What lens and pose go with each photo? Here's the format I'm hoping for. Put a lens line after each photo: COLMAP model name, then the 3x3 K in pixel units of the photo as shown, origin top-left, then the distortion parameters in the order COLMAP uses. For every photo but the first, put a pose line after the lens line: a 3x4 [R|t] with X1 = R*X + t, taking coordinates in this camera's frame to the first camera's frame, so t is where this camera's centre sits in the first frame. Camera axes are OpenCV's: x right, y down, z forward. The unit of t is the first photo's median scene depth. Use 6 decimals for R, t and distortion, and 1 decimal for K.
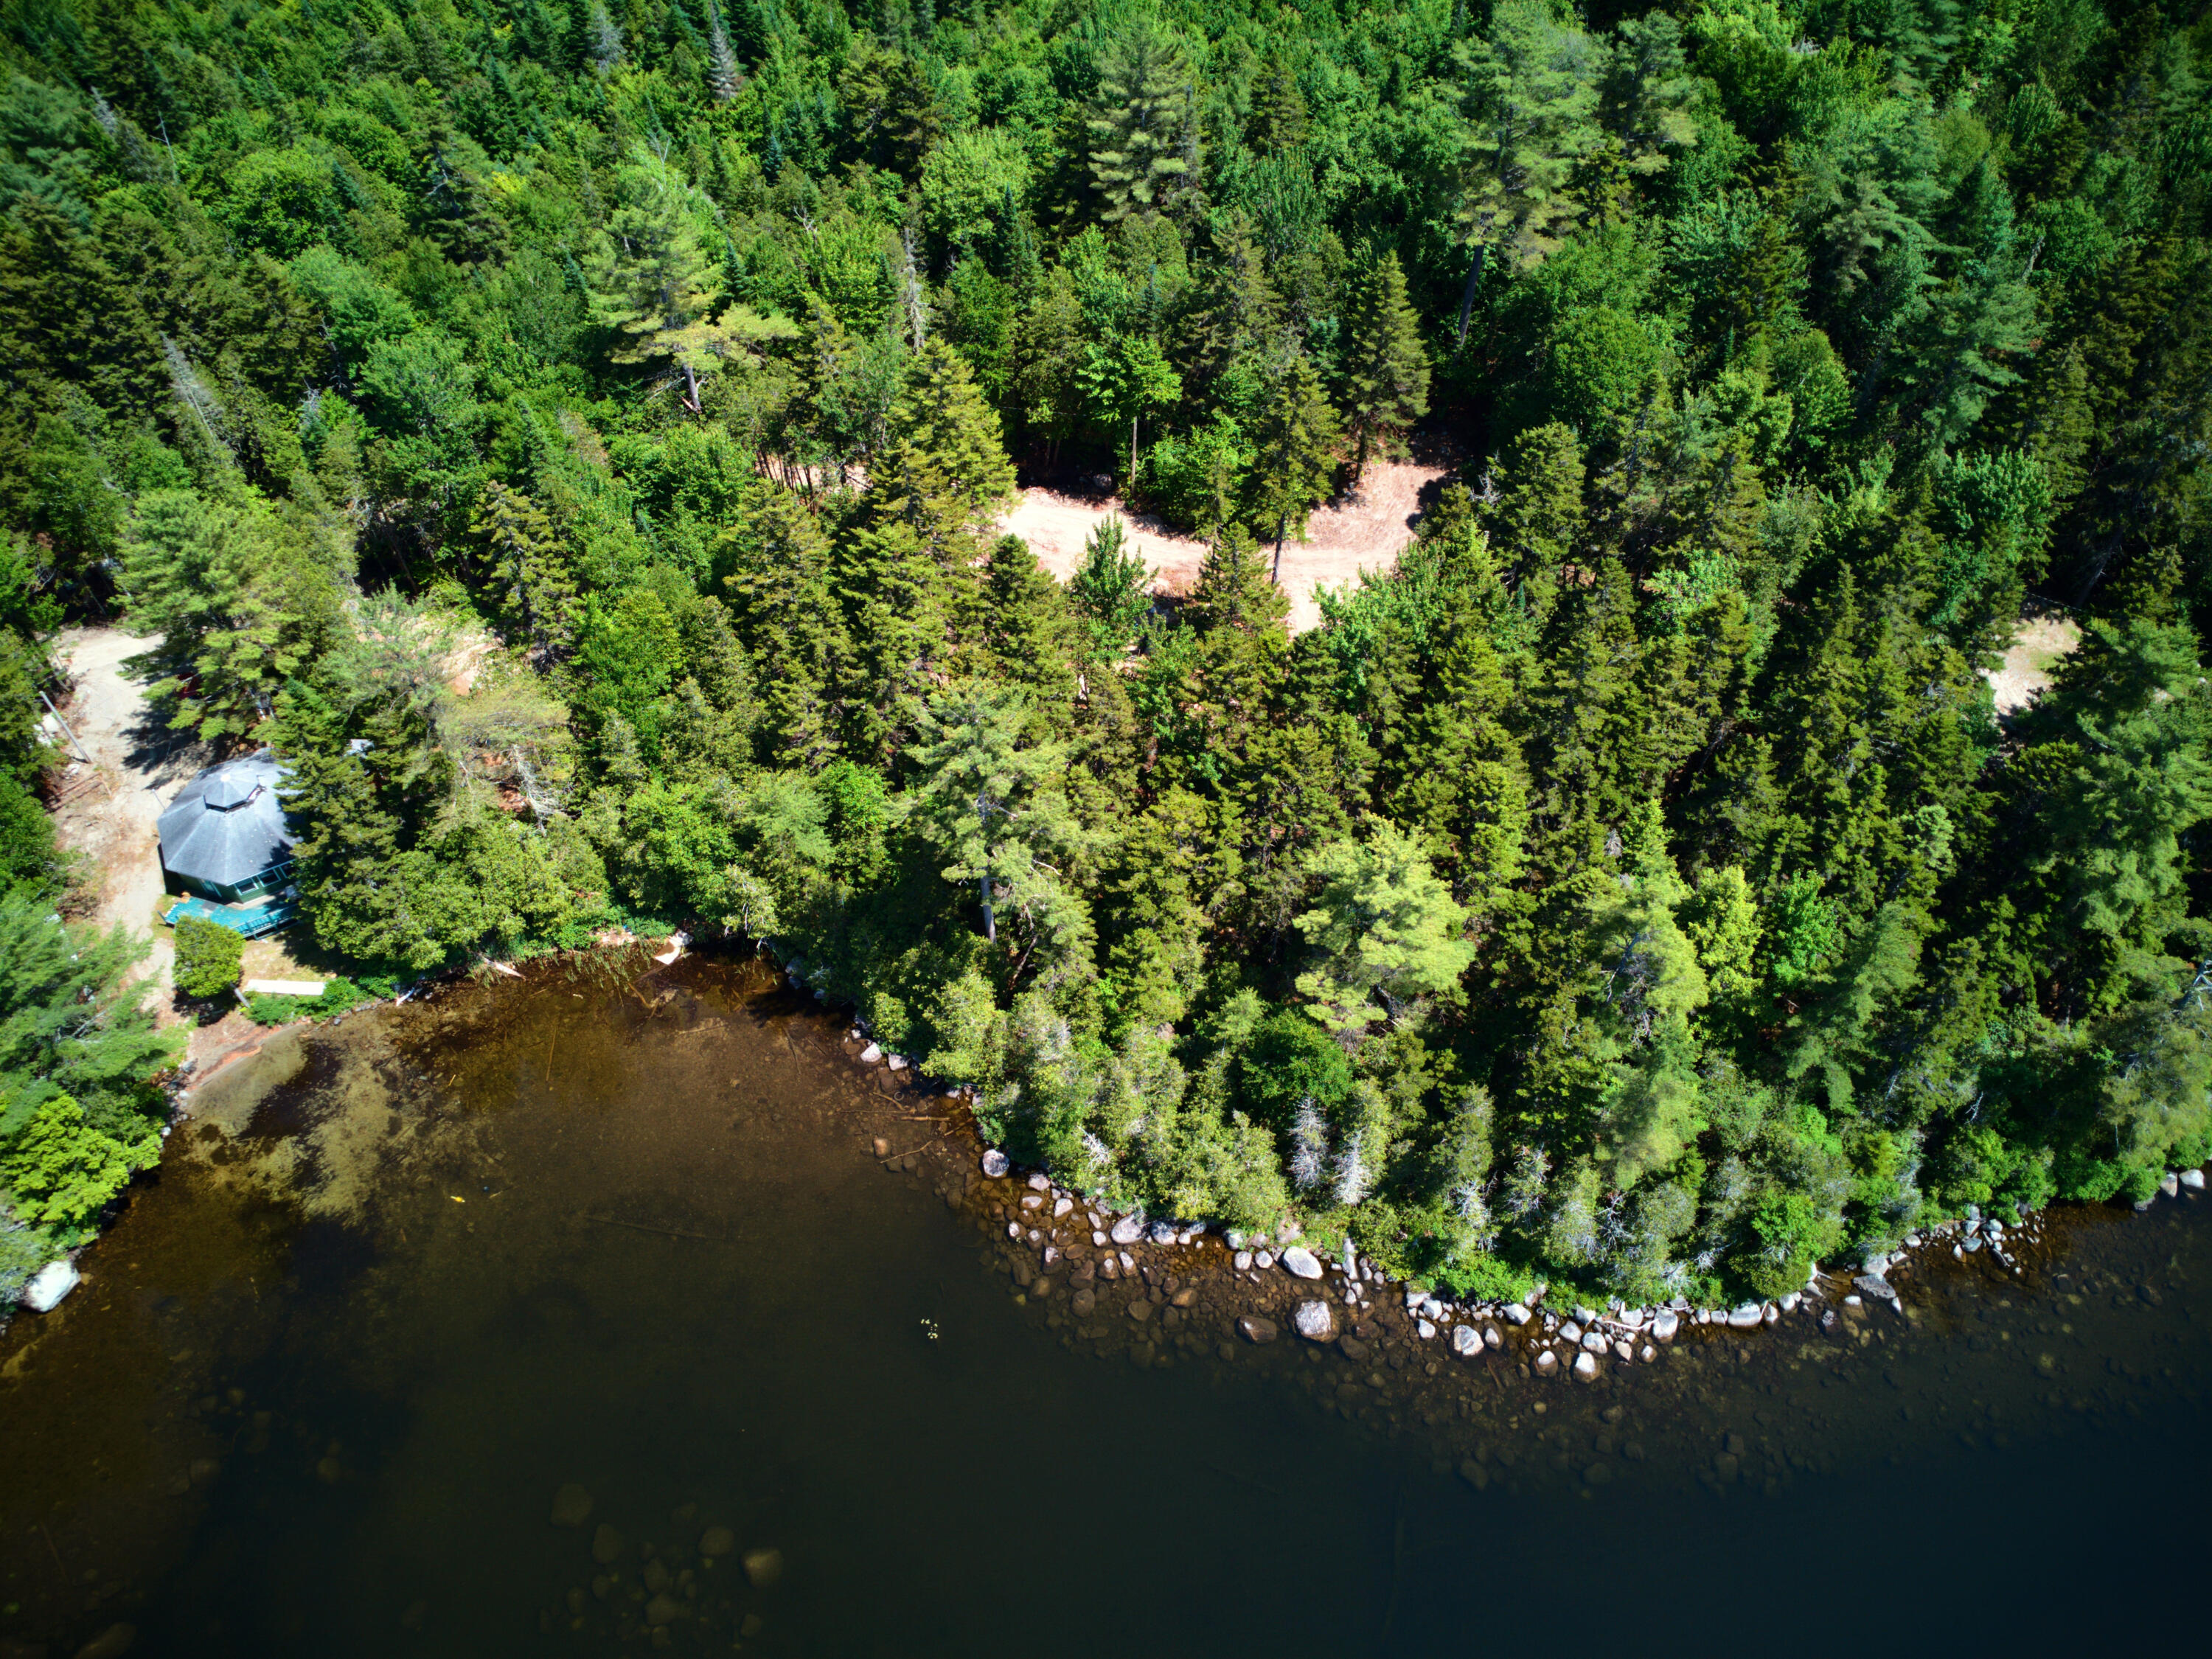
lens RADIAL K [[1605.6, 0, 1105.6], [0, 1605.6, 817.8], [0, 0, 1]] dist [-0.030638, -0.003311]
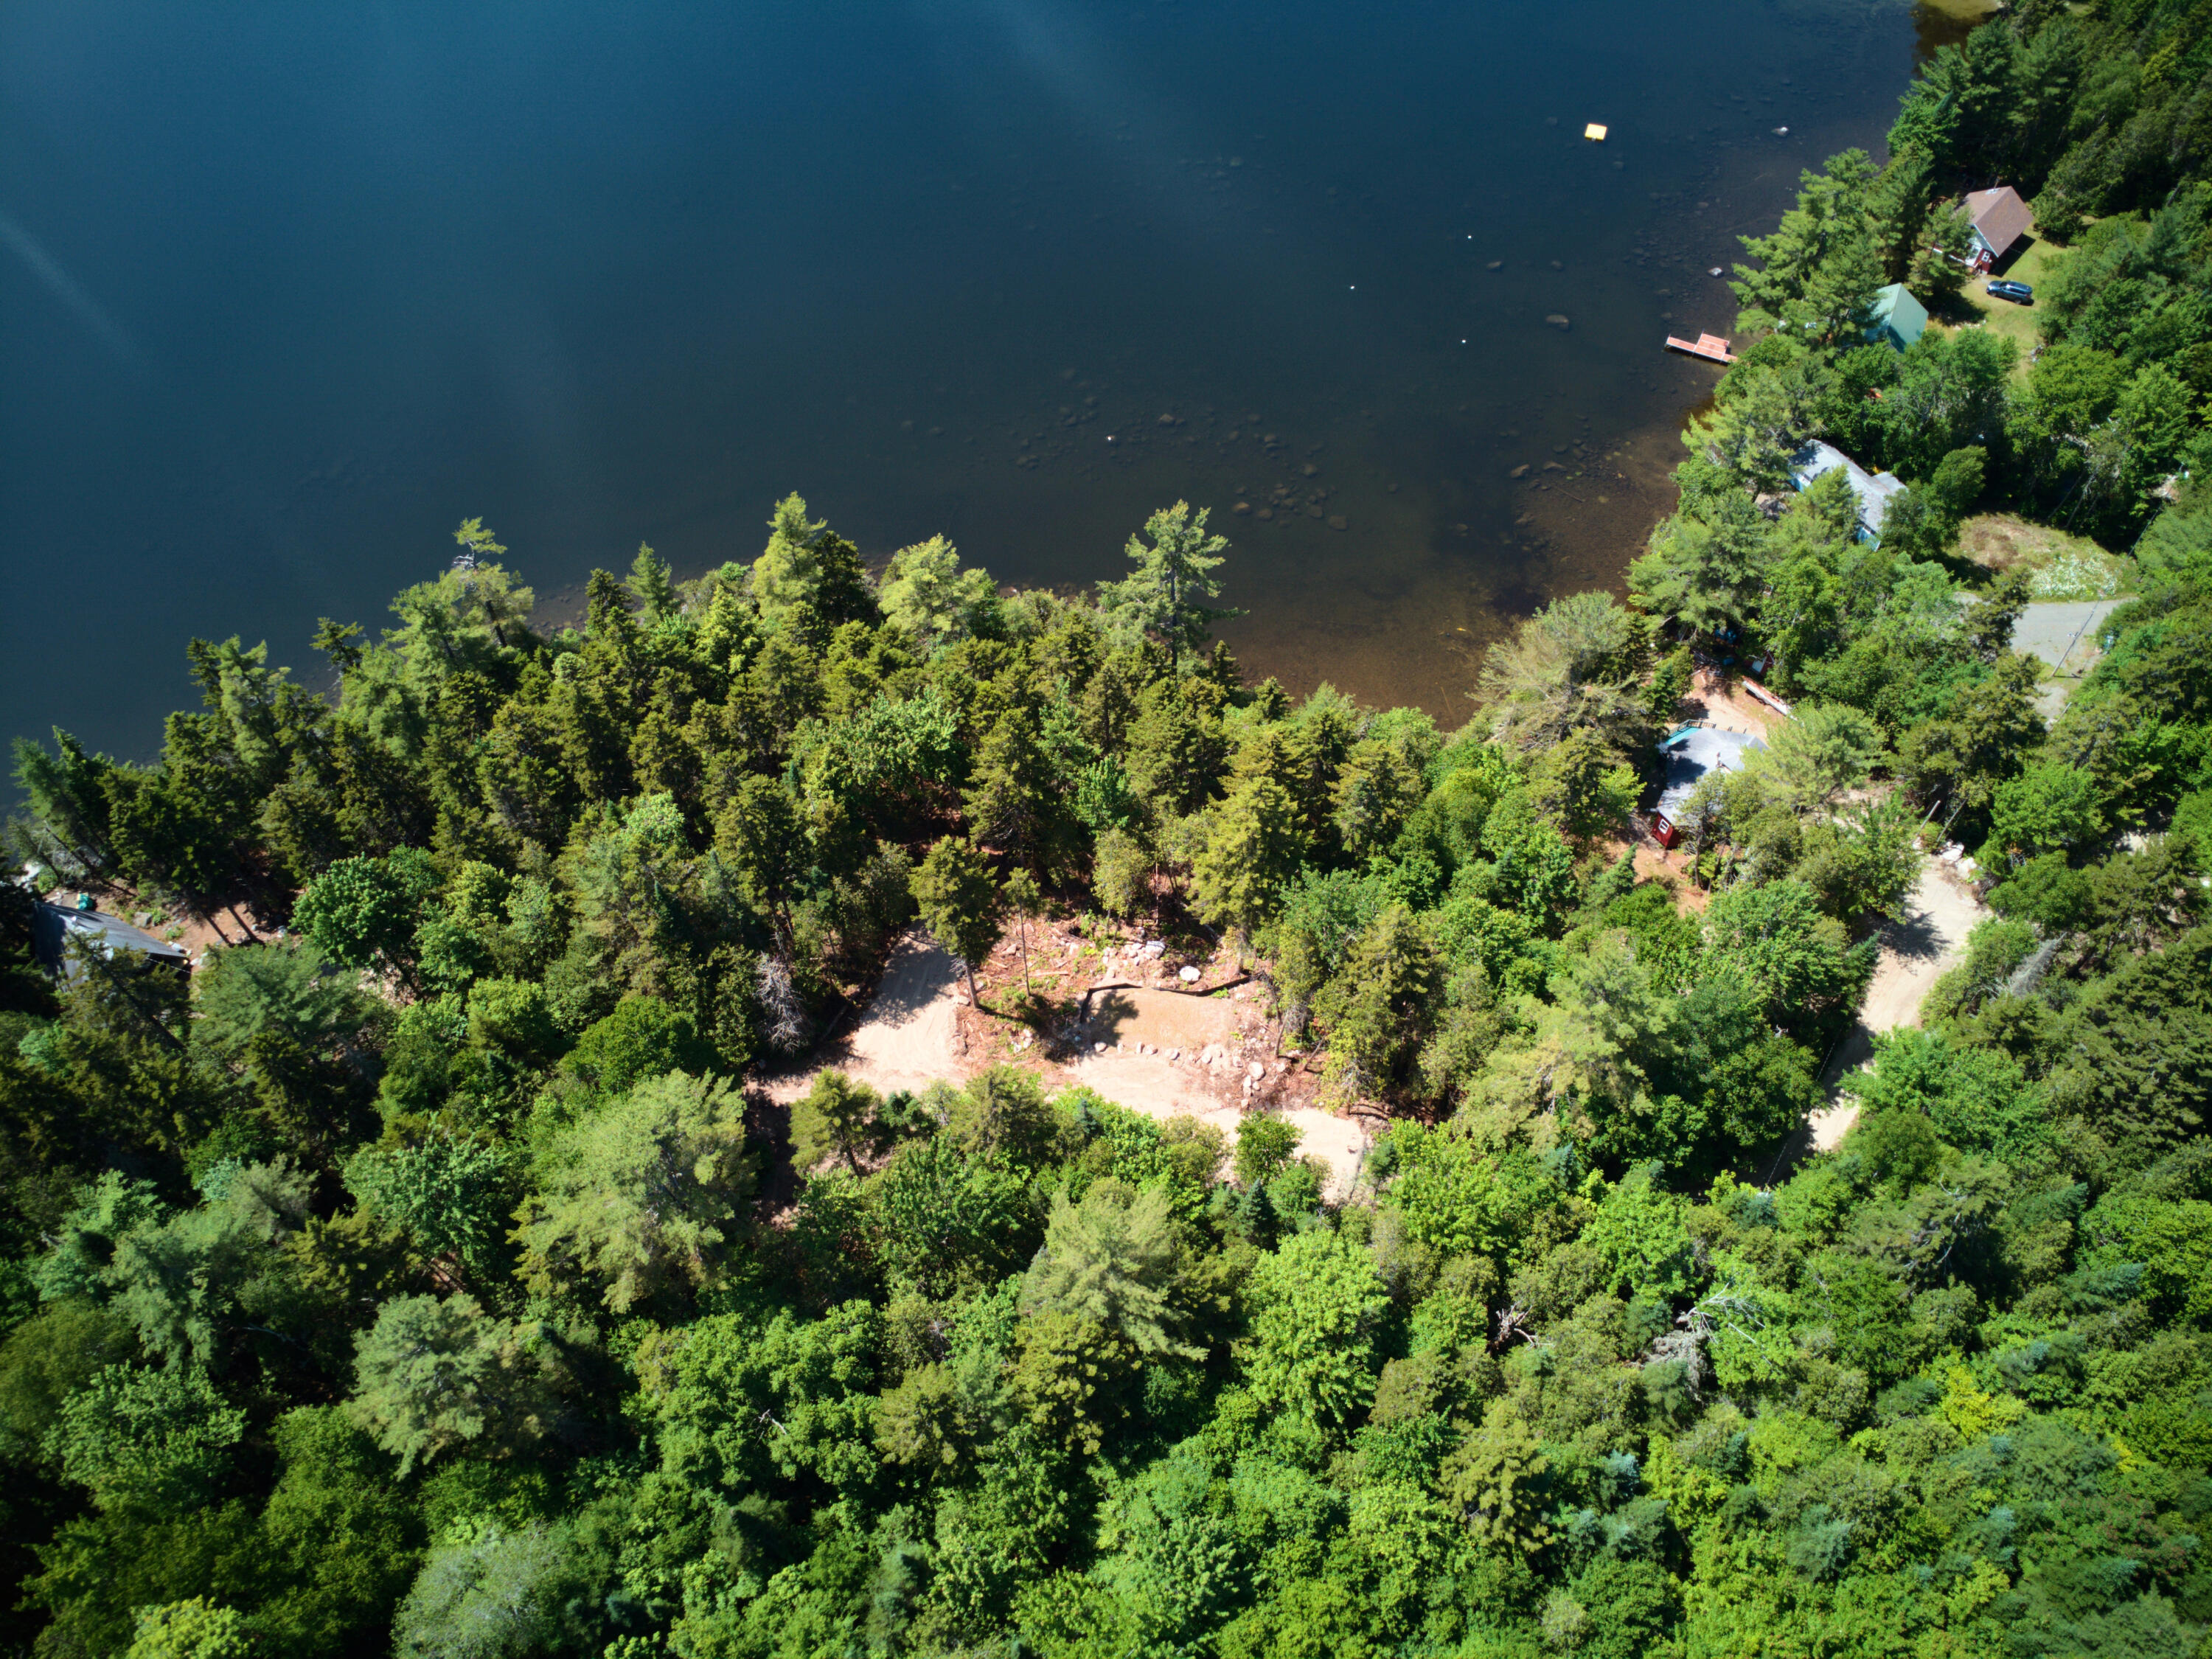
lens RADIAL K [[1605.6, 0, 1109.6], [0, 1605.6, 825.5], [0, 0, 1]] dist [-0.030638, -0.003311]
pose [[-0.998308, 0.051482, -0.027014, 0.036123], [-0.037448, -0.213954, 0.976126, -1.428236], [0.044473, 0.975486, 0.215520, 0.770839]]
